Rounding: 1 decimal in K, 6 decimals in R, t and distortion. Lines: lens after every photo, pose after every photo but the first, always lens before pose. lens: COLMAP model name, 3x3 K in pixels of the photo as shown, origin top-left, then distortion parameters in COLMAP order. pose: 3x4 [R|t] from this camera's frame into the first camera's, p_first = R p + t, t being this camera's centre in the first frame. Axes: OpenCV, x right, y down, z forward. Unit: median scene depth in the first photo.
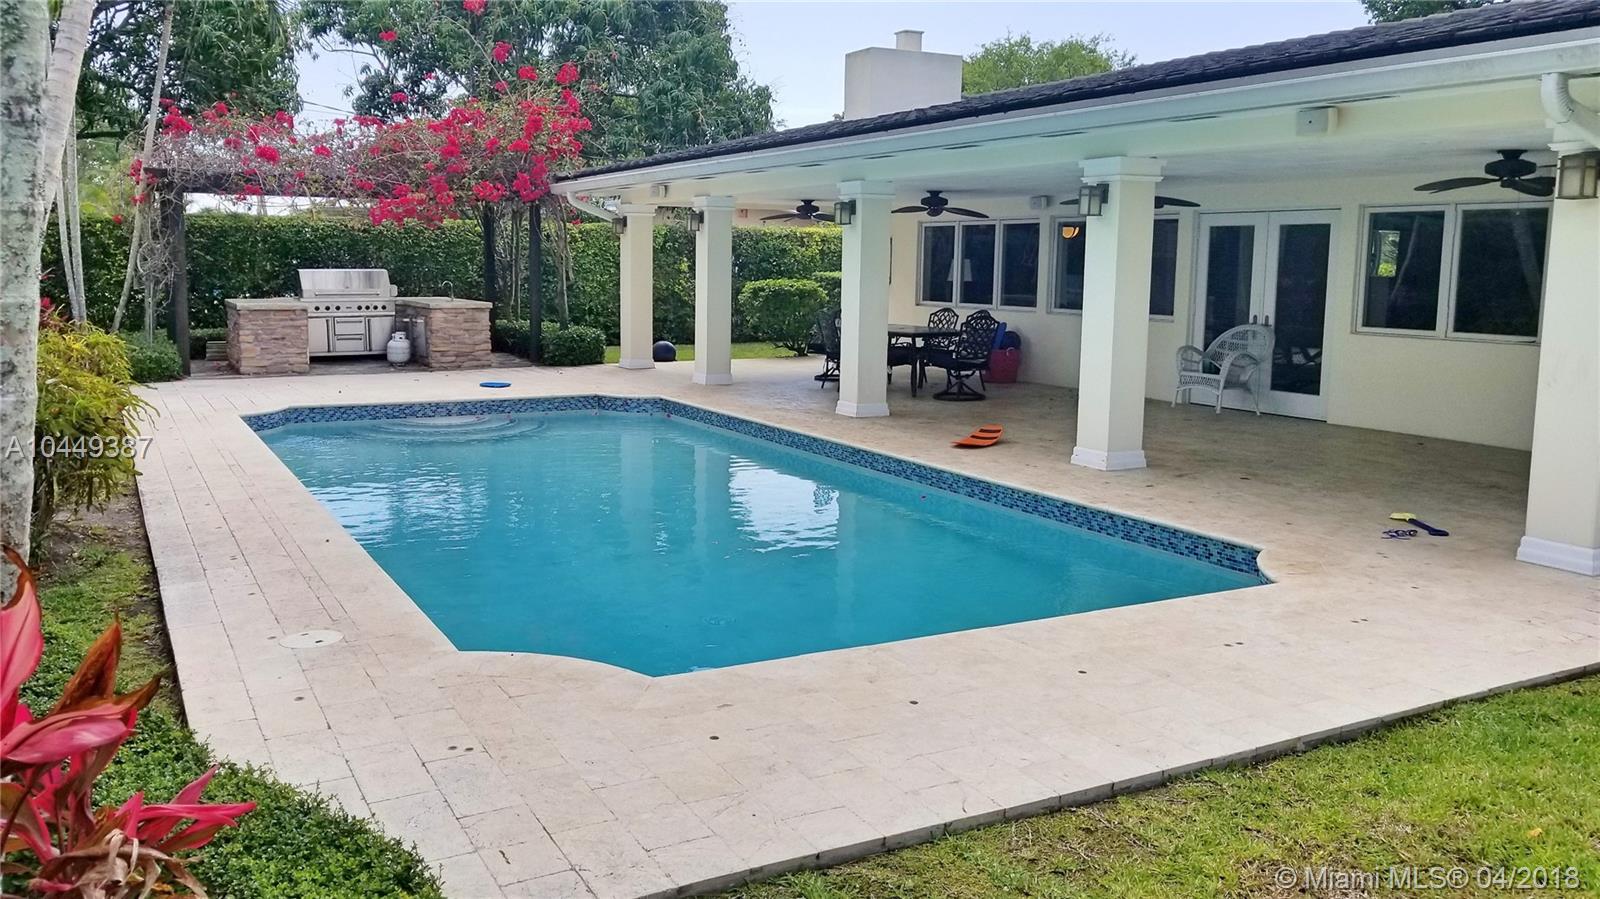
lens RADIAL K [[1310.4, 0, 799.0], [0, 1310.4, 445.1], [0, 0, 1]] dist [0.008802, 0.000263]
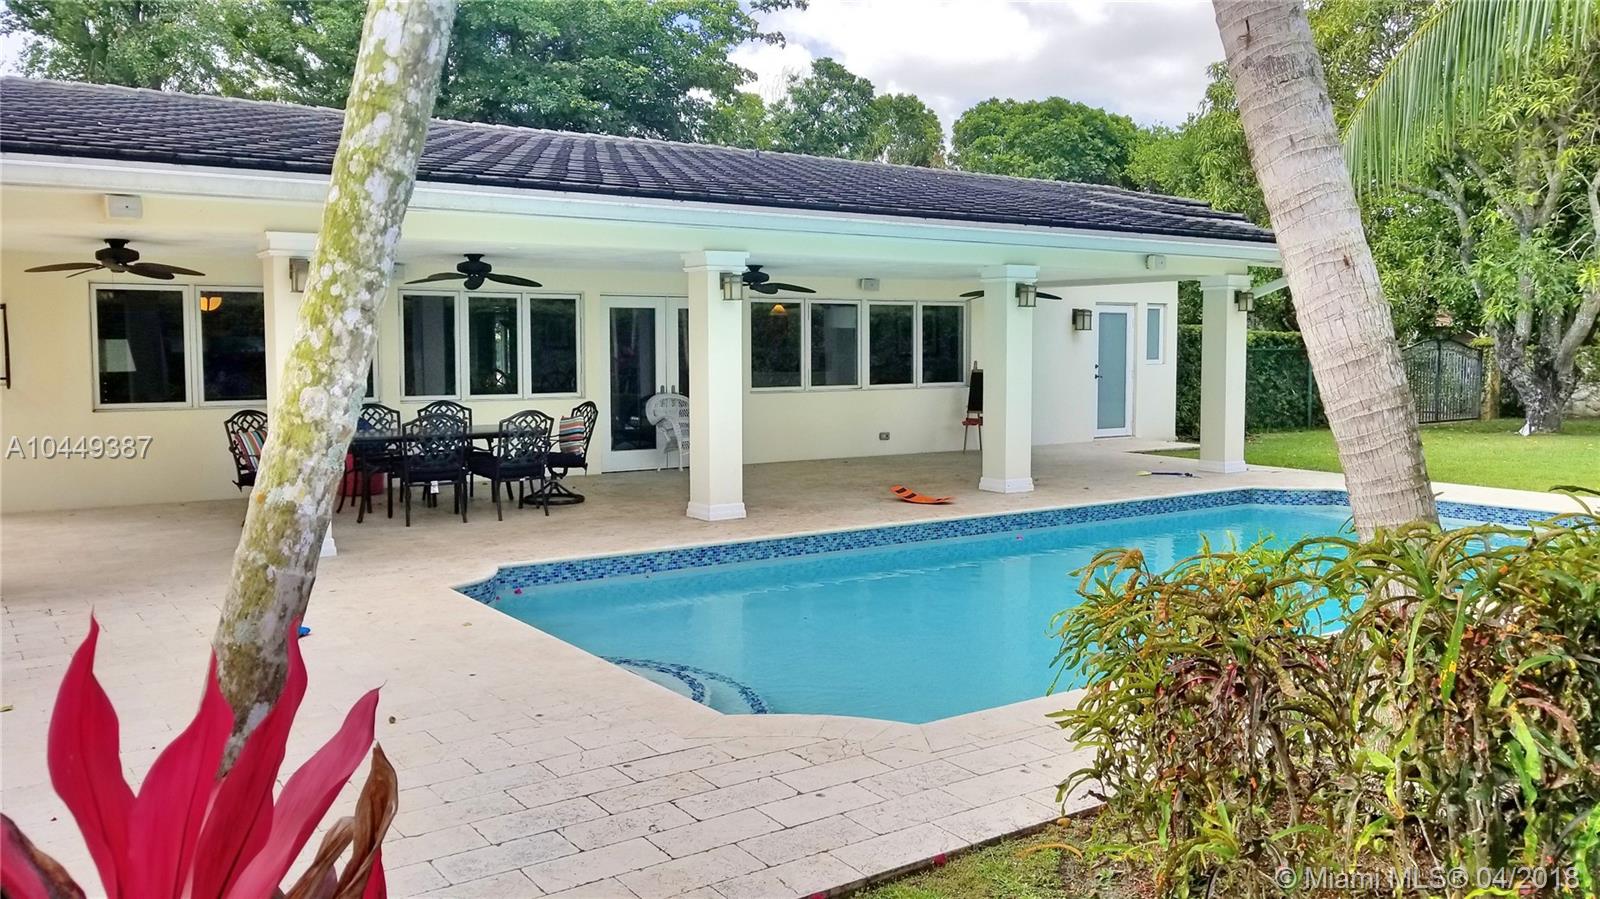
lens RADIAL K [[1310.4, 0, 799.0], [0, 1310.4, 445.1], [0, 0, 1]] dist [0.008802, 0.000263]
pose [[-0.104984, -0.082226, 0.991069, -0.843452], [0.147515, 0.984263, 0.097288, -0.152744], [-0.983472, 0.156411, -0.091203, 1.066886]]
